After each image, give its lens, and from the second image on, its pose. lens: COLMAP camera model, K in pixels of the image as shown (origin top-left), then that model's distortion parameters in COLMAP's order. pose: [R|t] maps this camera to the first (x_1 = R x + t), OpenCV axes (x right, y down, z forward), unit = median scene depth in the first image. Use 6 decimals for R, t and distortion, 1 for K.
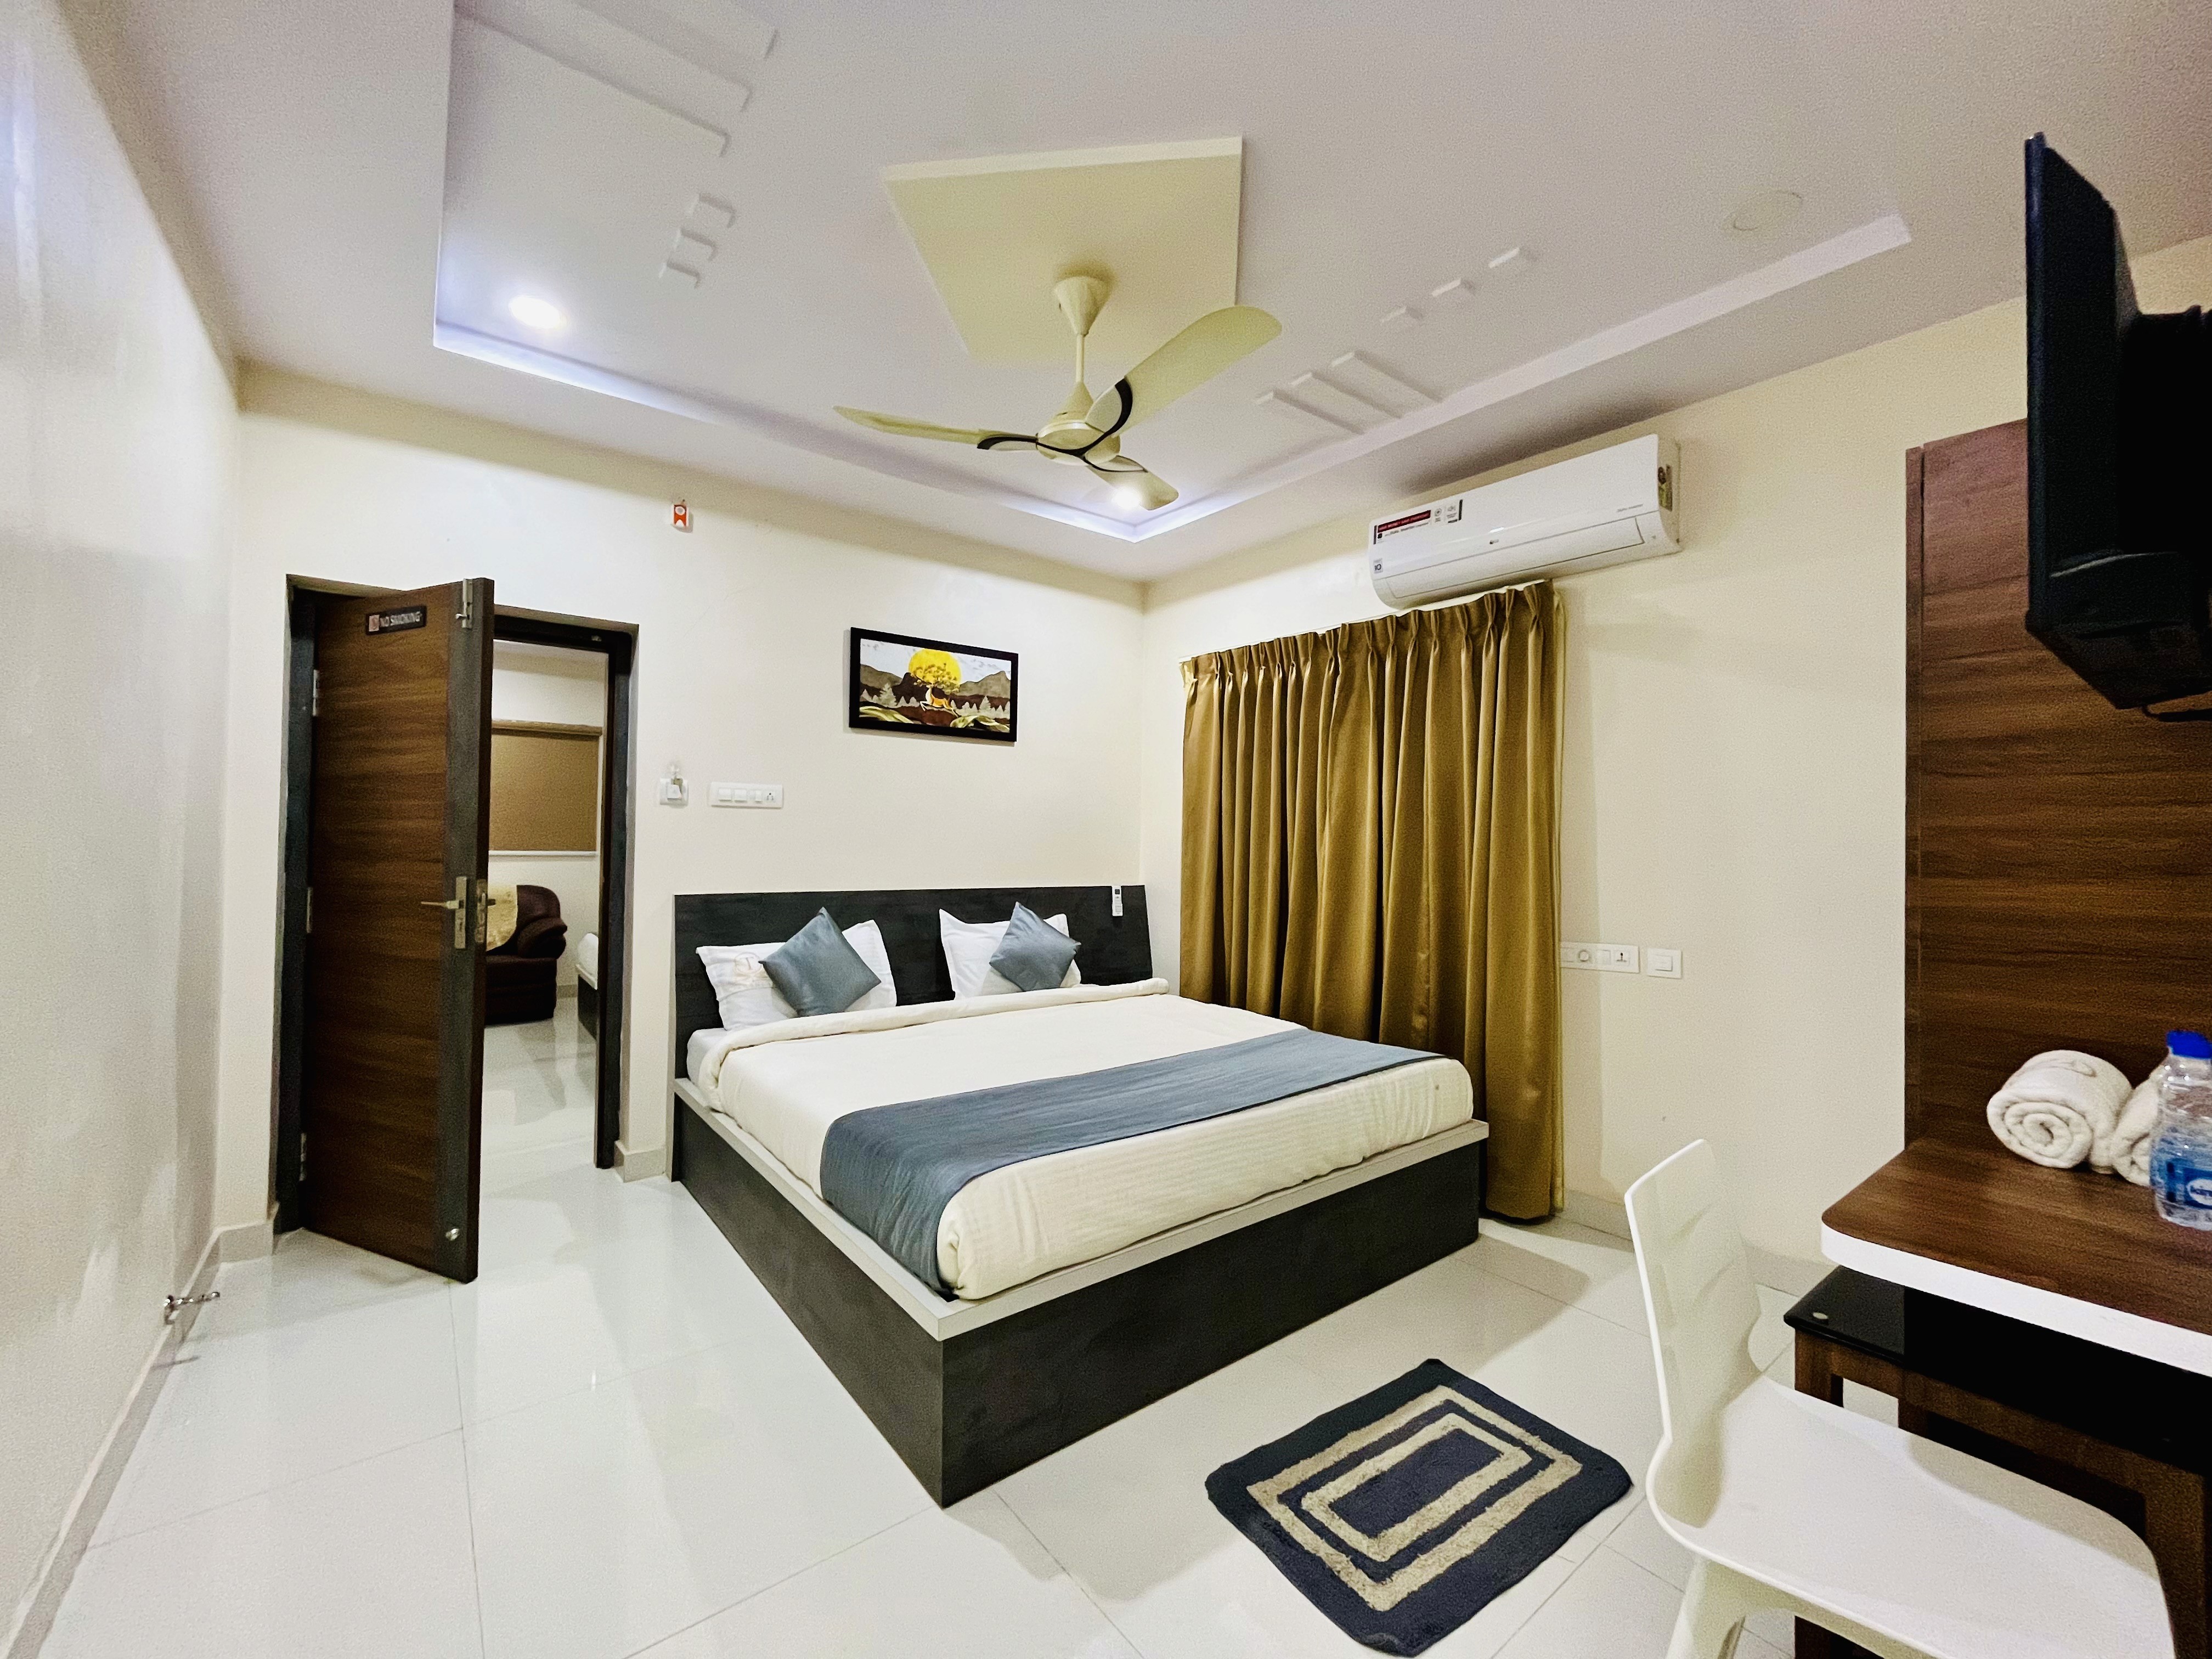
lens RADIAL K [[902.5, 0, 1108.8], [0, 902.5, 831.2], [0, 0, 1]] dist [-0.000923, 0.000756]
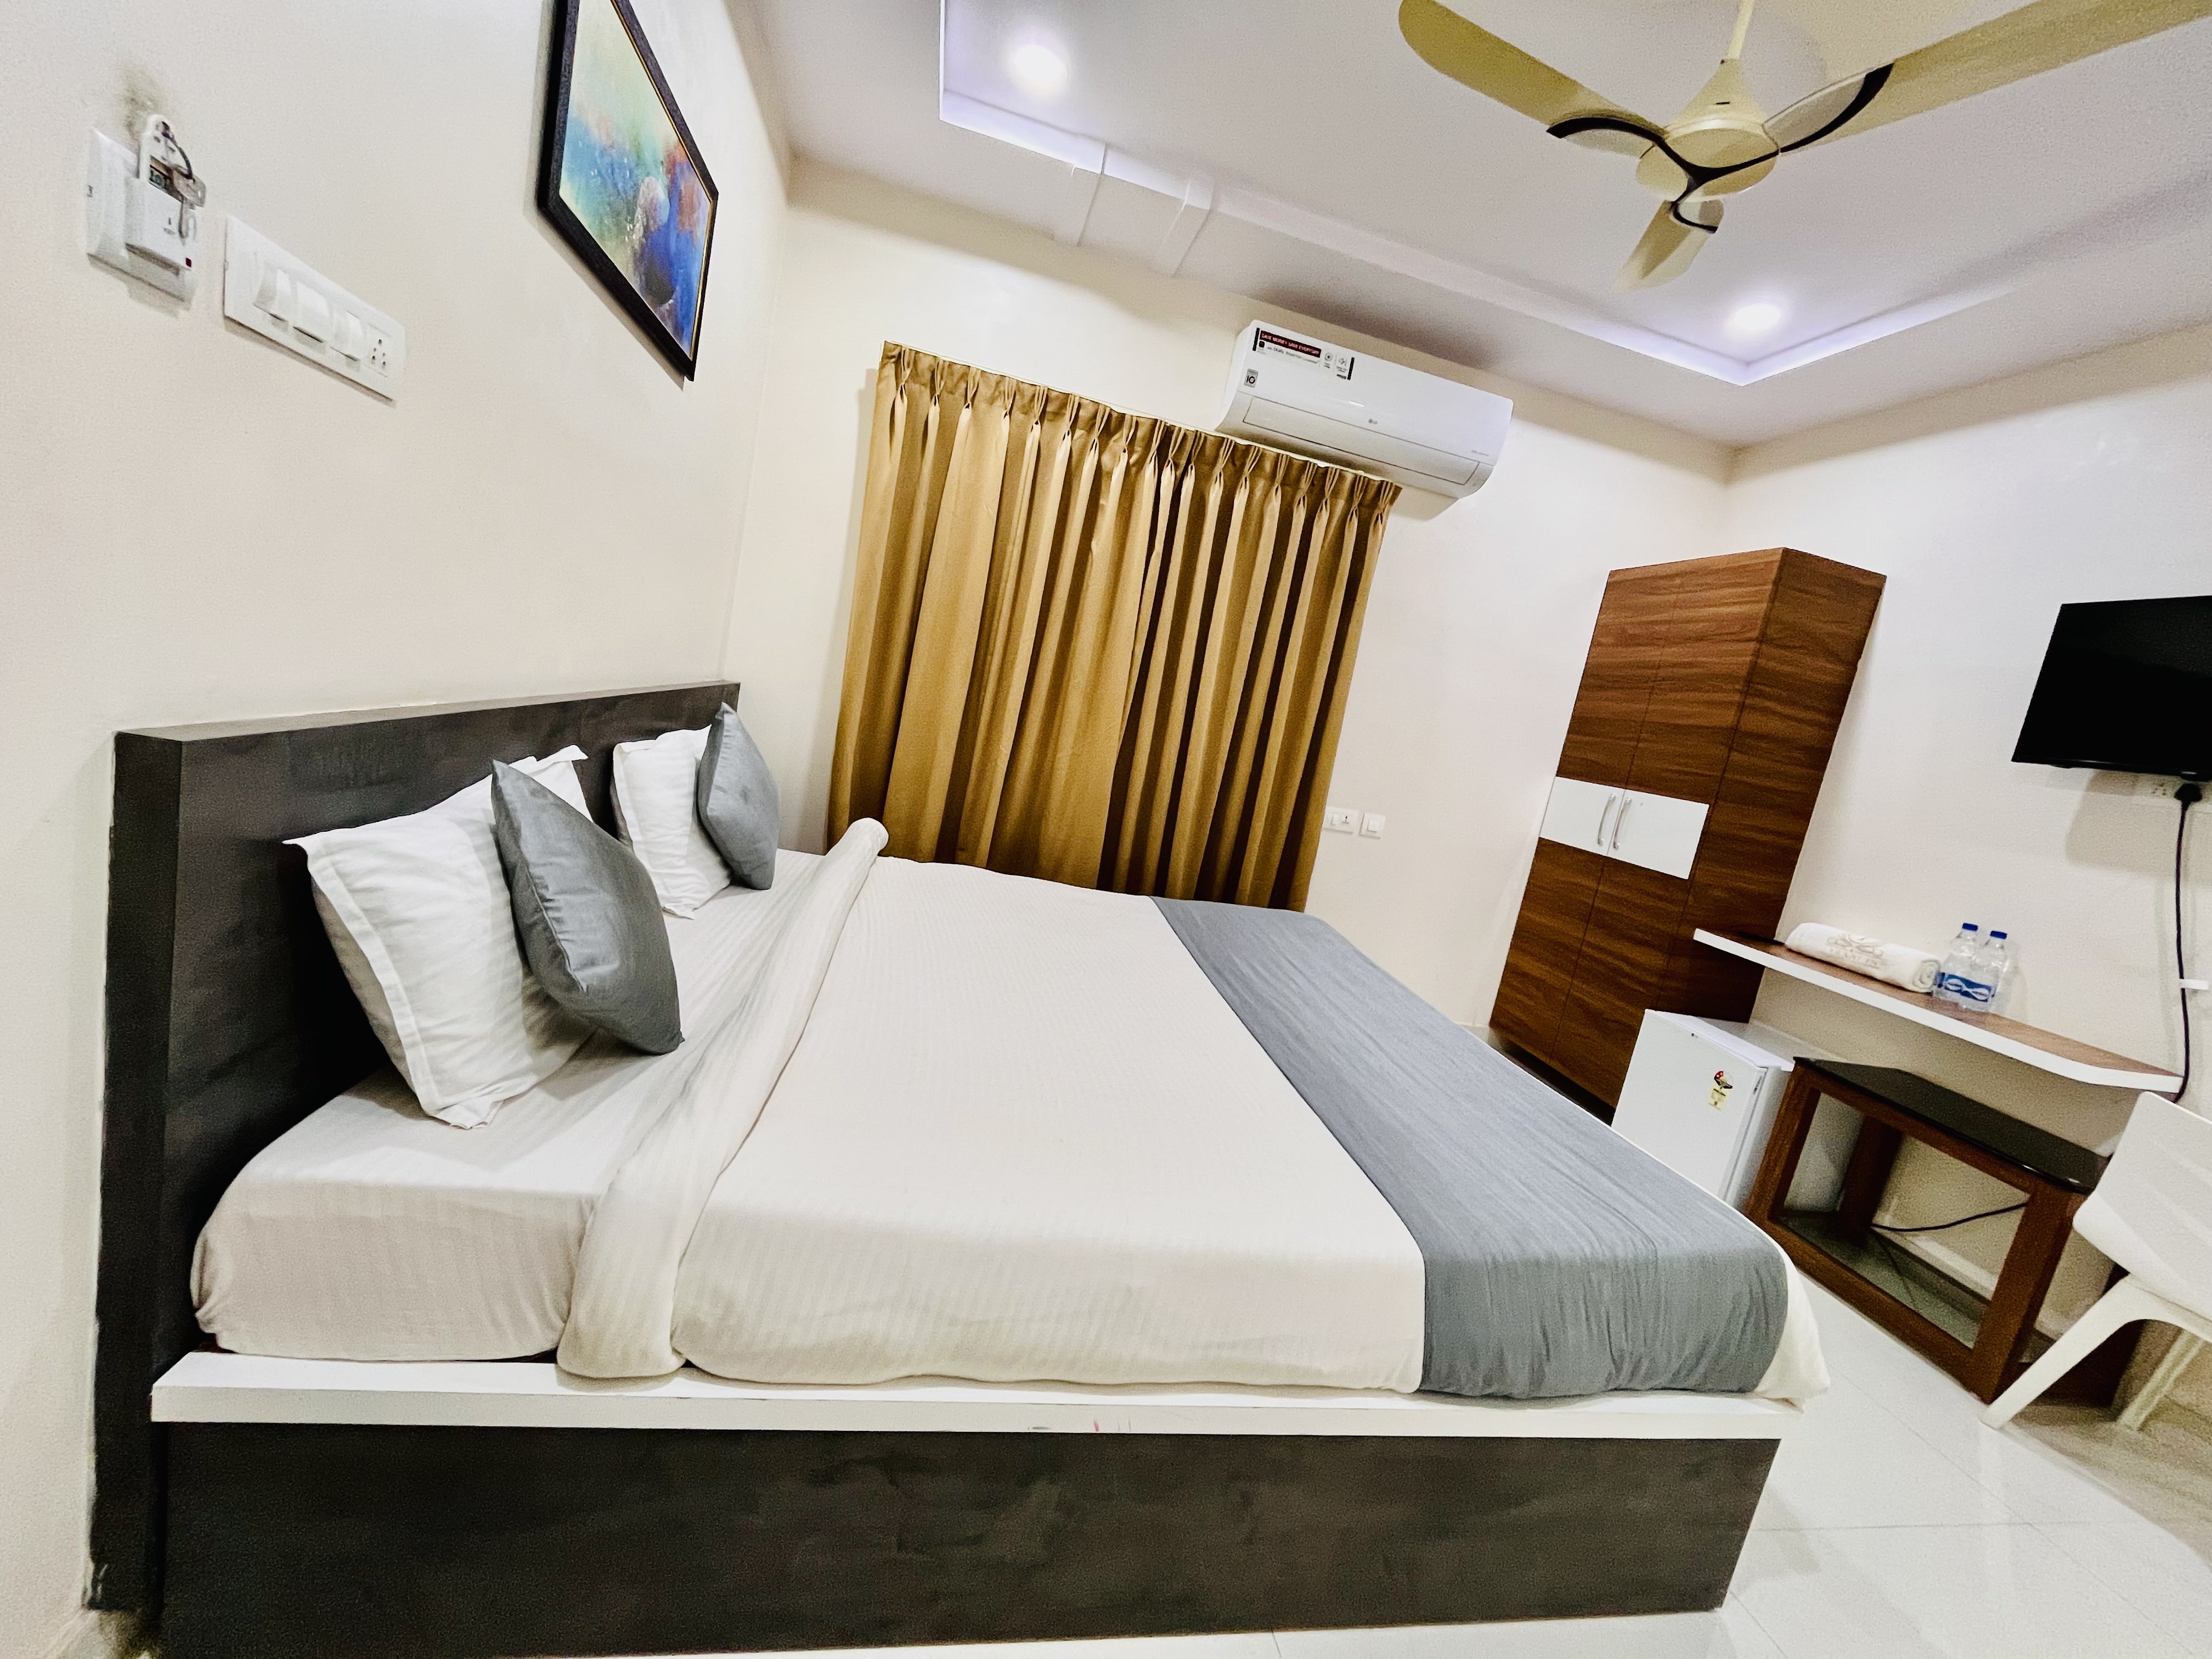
lens RADIAL K [[902.5, 0, 1100.8], [0, 902.5, 824.1], [0, 0, 1]] dist [-0.000923, 0.000756]
pose [[0.452338, -0.046408, 0.890639, -0.603090], [-0.192747, 0.969957, 0.148433, 0.025165], [-0.870769, -0.238810, 0.429803, 0.687827]]
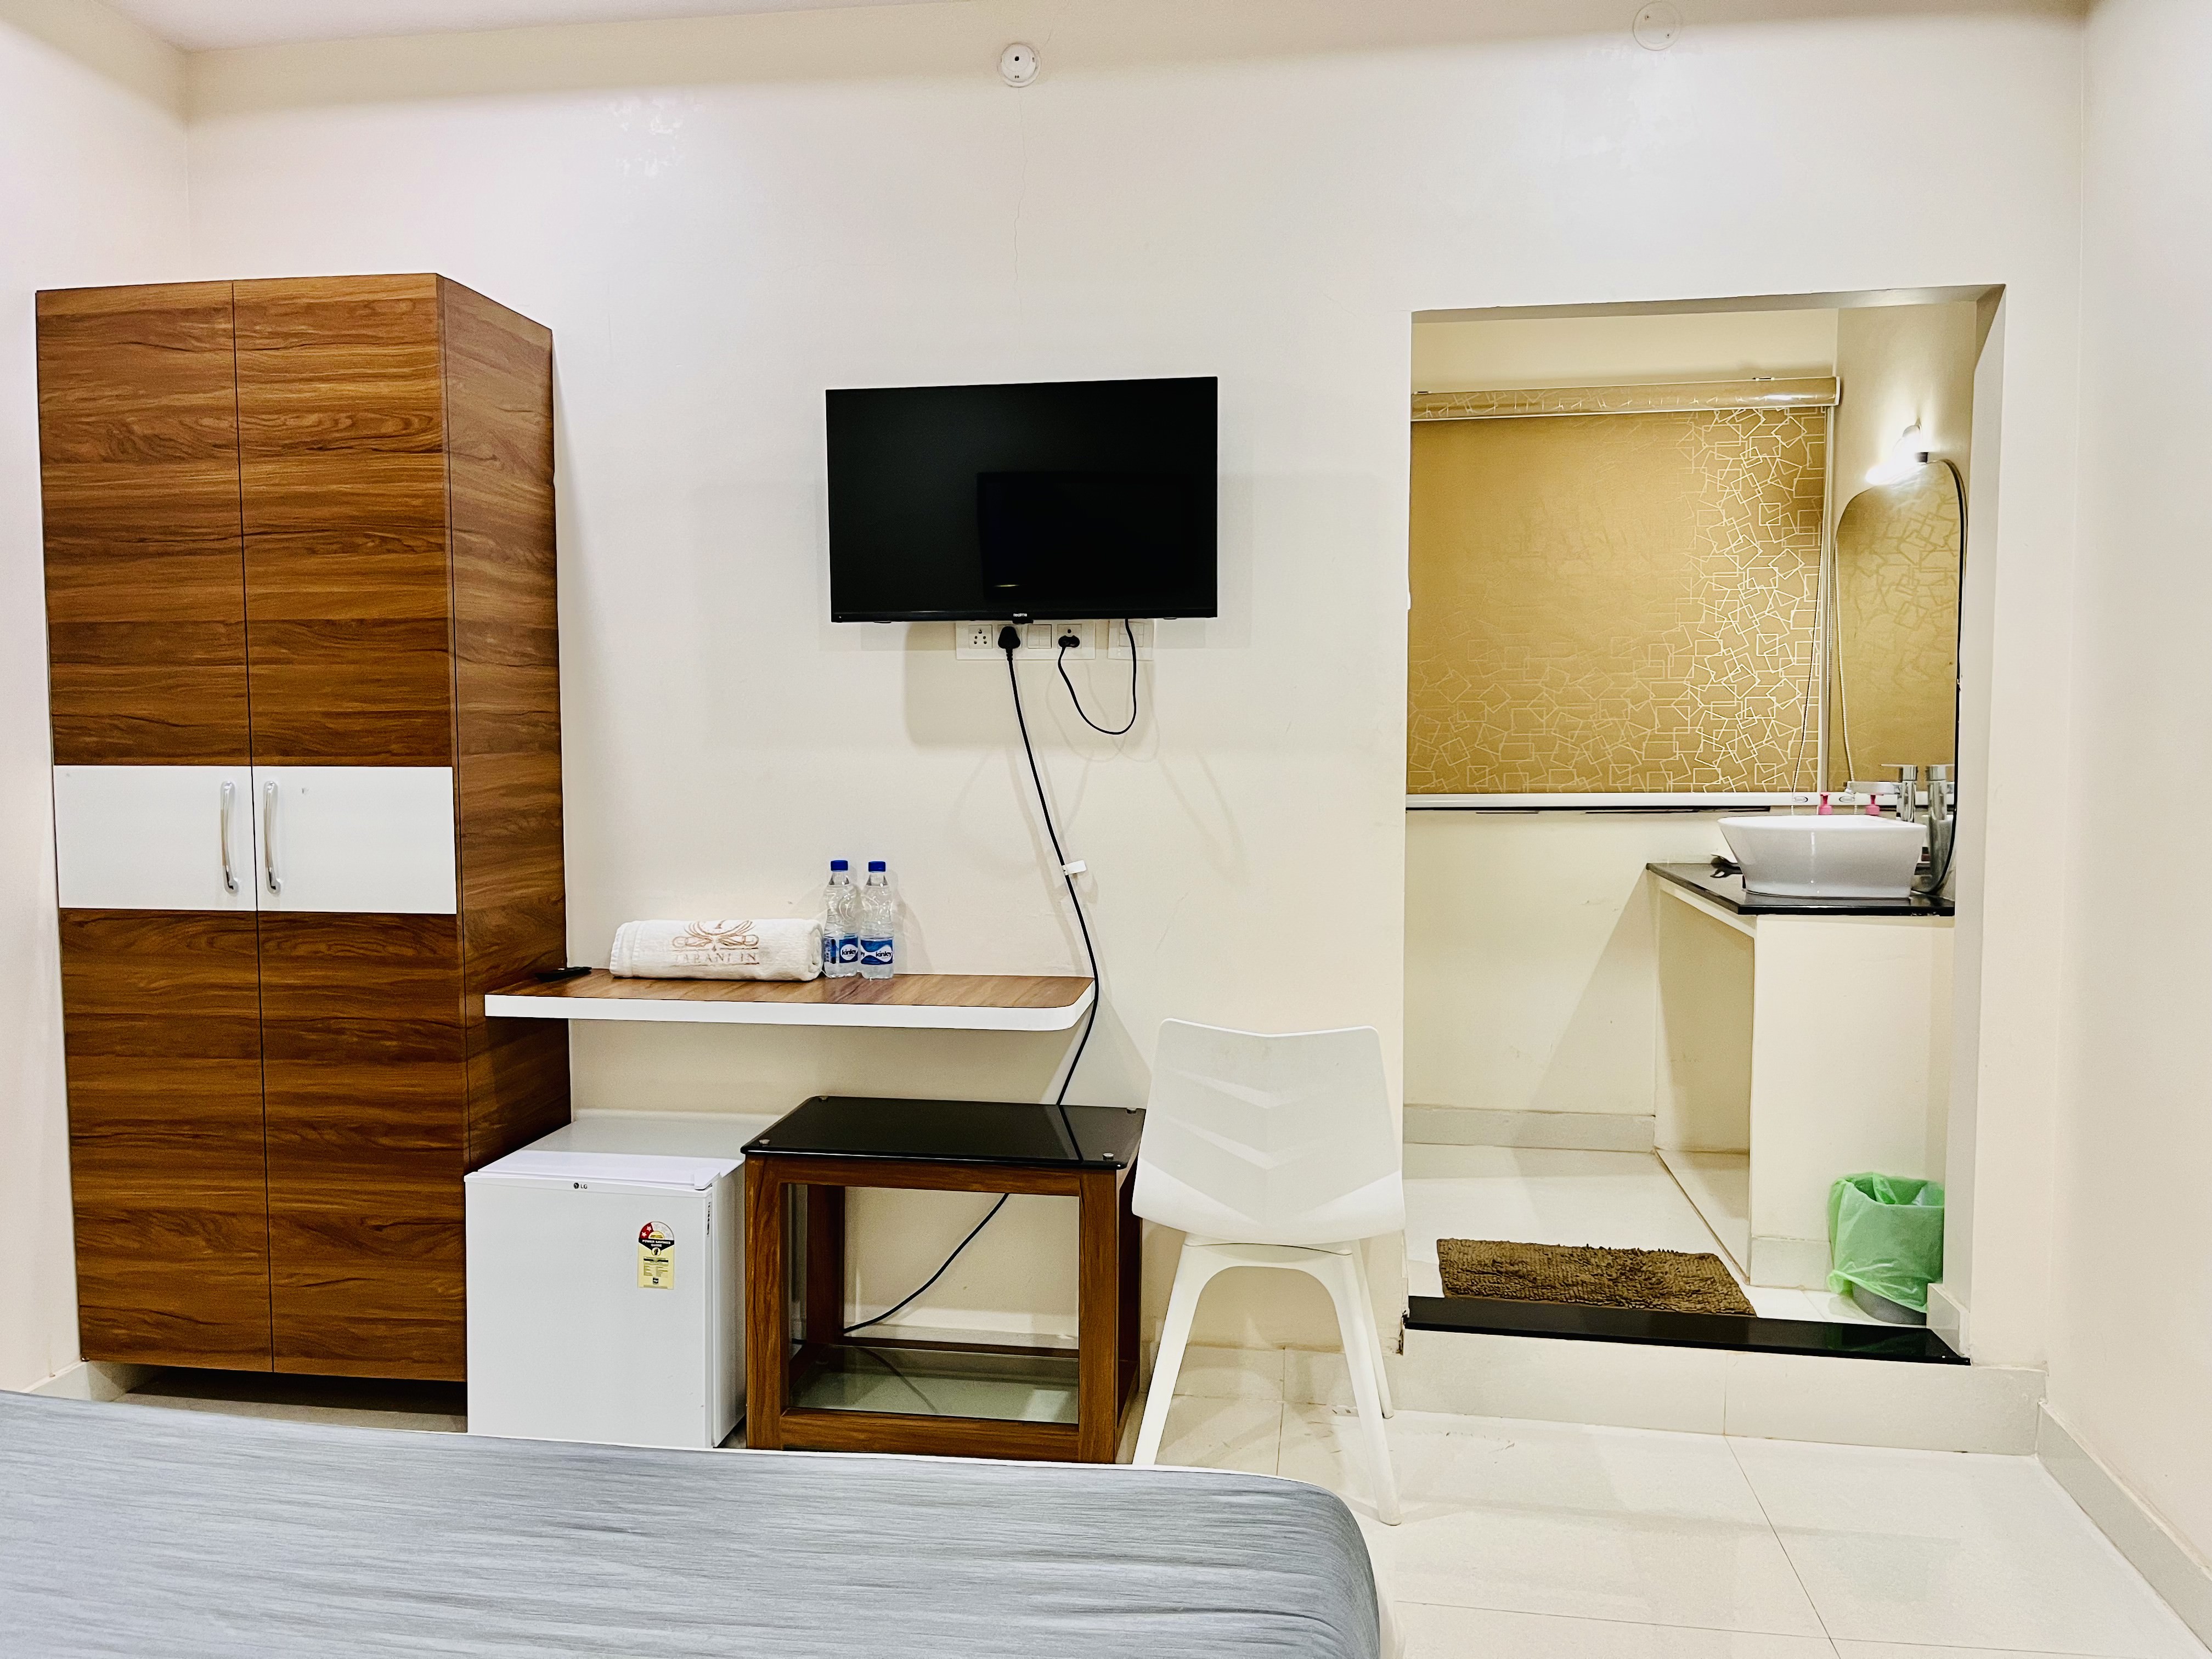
lens RADIAL K [[1665.7, 0, 1106.8], [0, 1665.7, 838.1], [0, 0, 1]] dist [0.049869, -0.075055]
pose [[-0.696359, -0.049118, 0.716011, -0.372871], [-0.006735, 0.998059, 0.061916, 0.001782], [-0.717662, 0.038294, -0.695338, 0.941448]]
